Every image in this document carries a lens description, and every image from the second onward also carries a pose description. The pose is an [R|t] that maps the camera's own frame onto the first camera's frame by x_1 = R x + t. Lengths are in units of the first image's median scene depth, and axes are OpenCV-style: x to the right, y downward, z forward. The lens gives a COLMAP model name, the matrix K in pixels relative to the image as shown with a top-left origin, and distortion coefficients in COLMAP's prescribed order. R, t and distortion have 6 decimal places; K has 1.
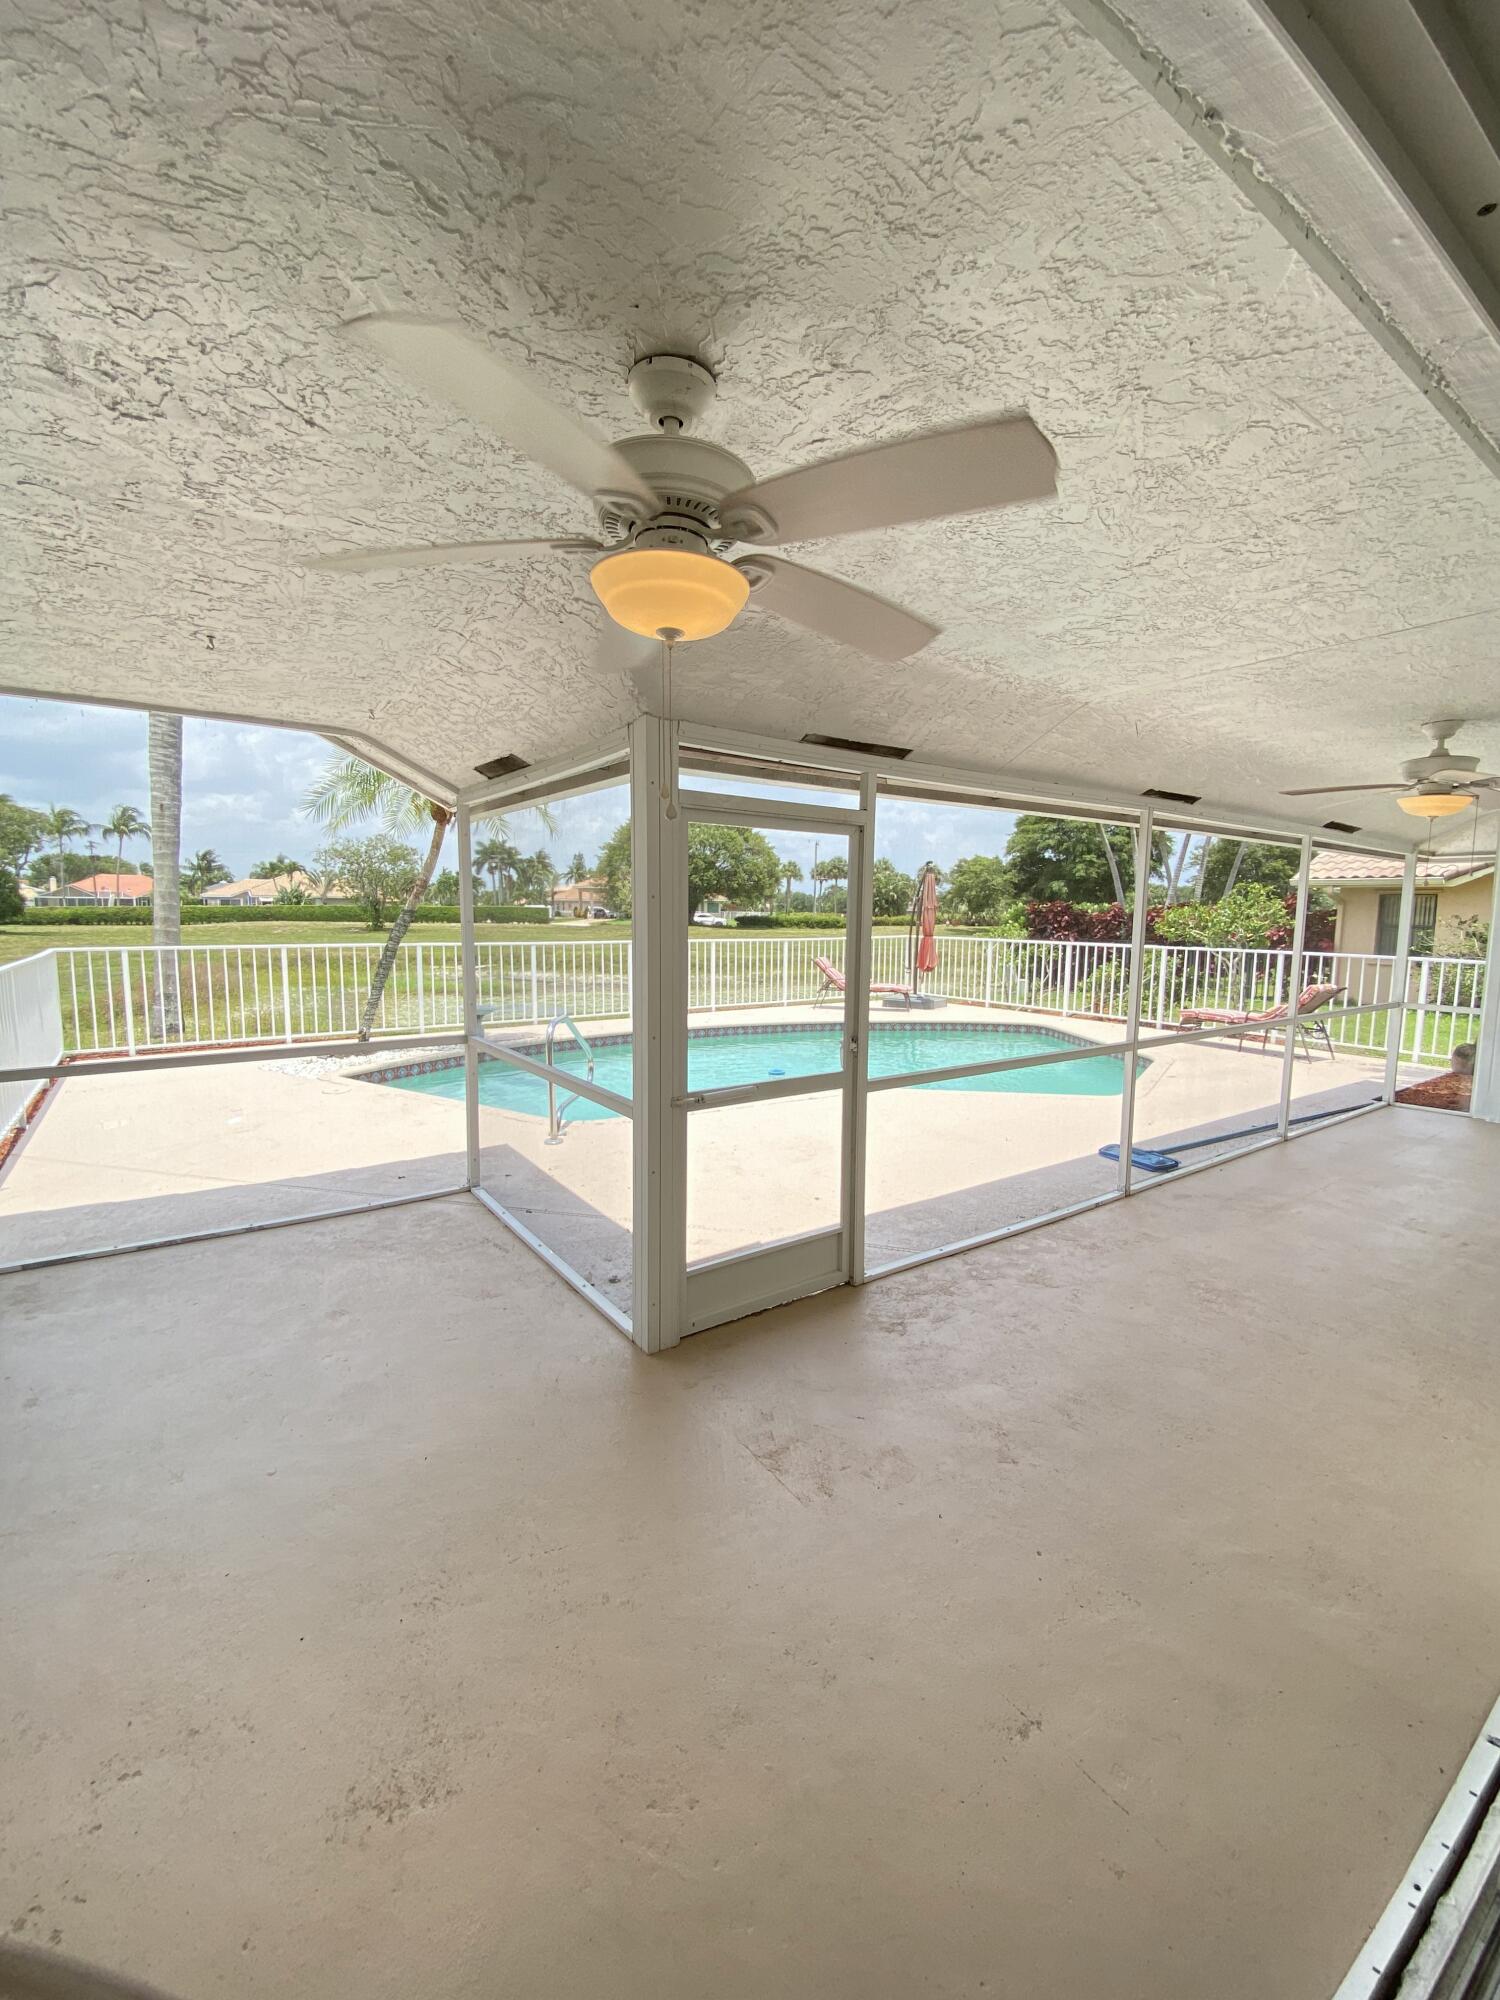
lens RADIAL K [[821.3, 0, 749.5], [0, 821.3, 990.8], [0, 0, 1]] dist [0.009137, -0.014582]
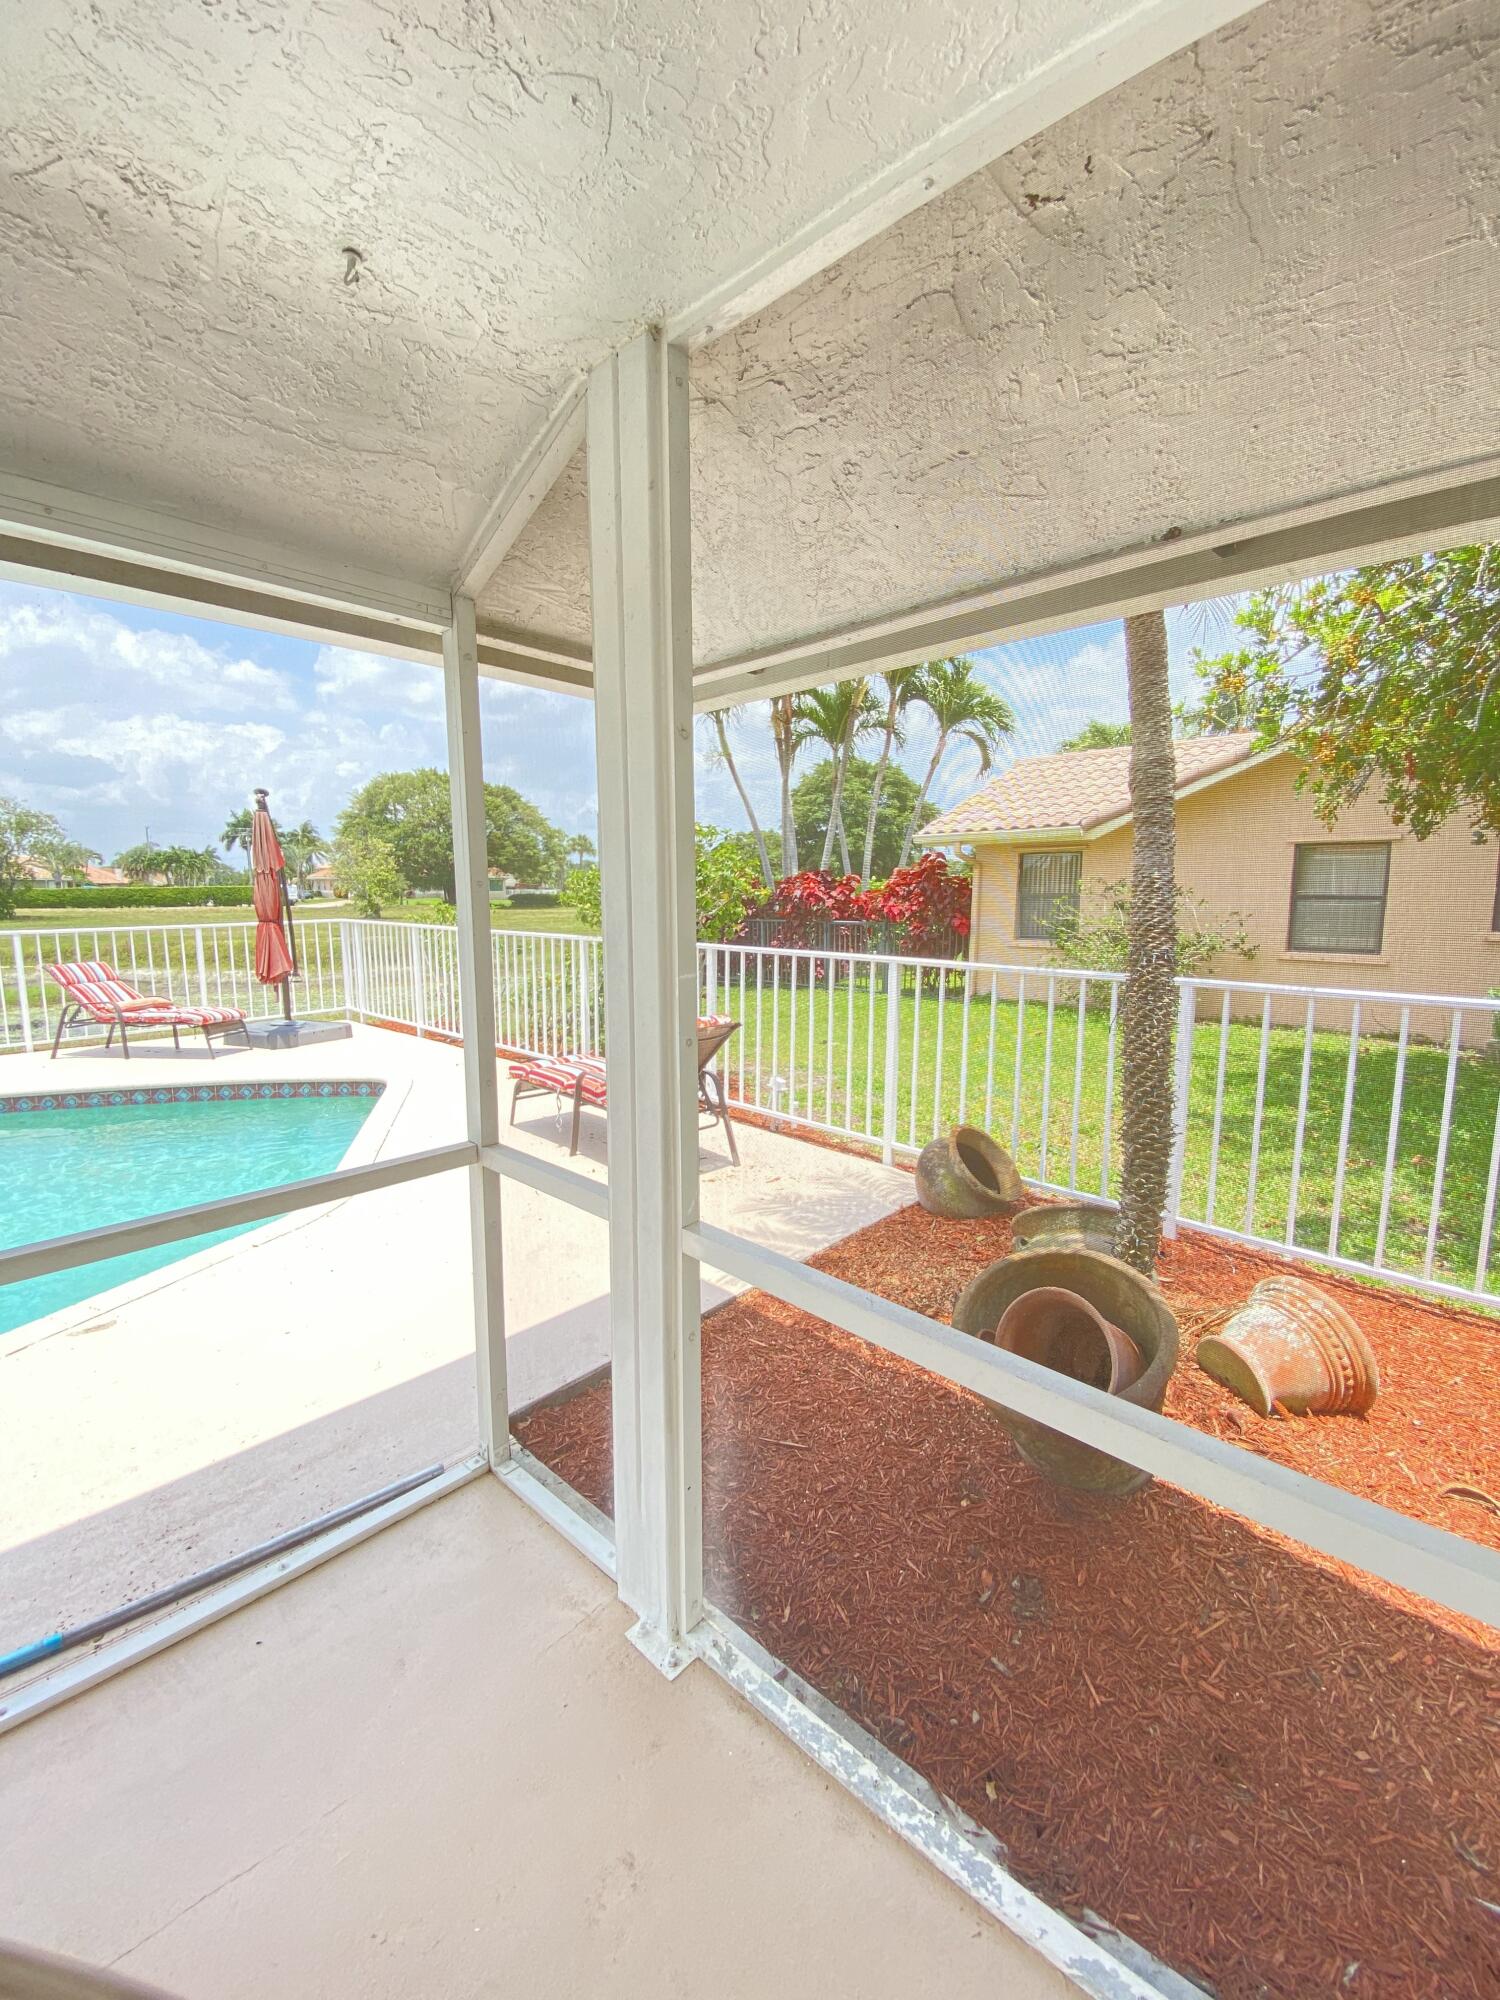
lens RADIAL K [[821.3, 0, 749.5], [0, 821.3, 990.8], [0, 0, 1]] dist [0.009137, -0.014582]
pose [[0.980772, -0.036697, 0.191678, 0.117881], [0.031234, 0.999017, 0.031446, -0.007360], [-0.192643, -0.024854, 0.980954, 0.097669]]
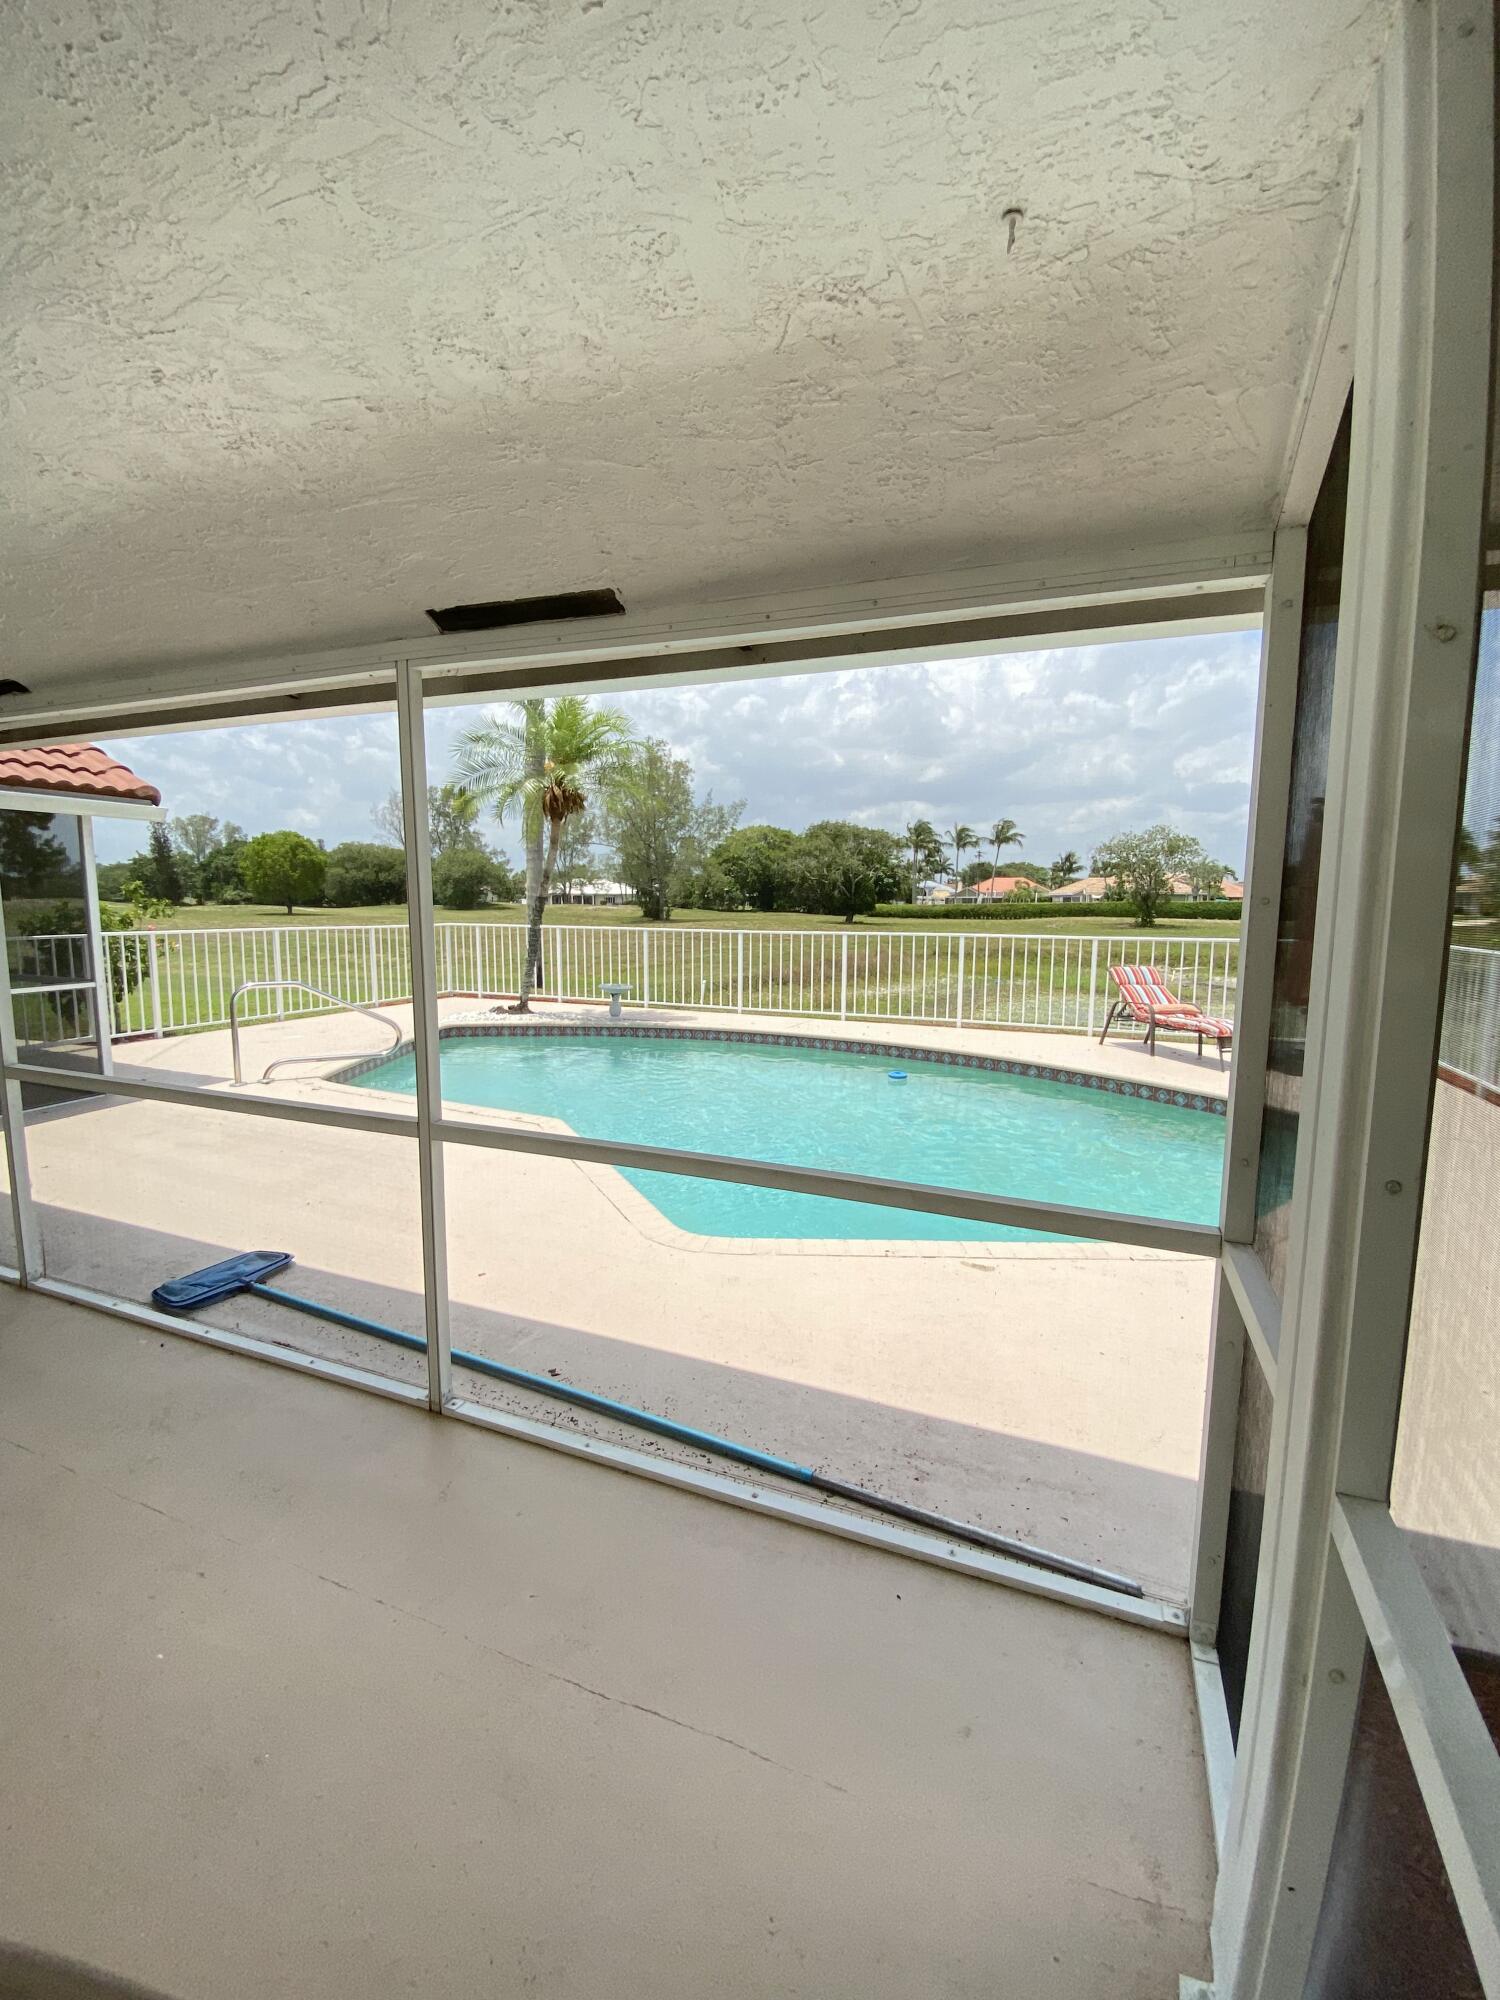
lens RADIAL K [[809.0, 0, 749.5], [0, 809.0, 995.5], [0, 0, 1]] dist [0.045605, -0.041196]
pose [[0.542686, 0.087460, -0.835370, 0.119737], [-0.078617, 0.995487, 0.053152, -0.007555], [0.836248, 0.036829, 0.547112, 0.099383]]
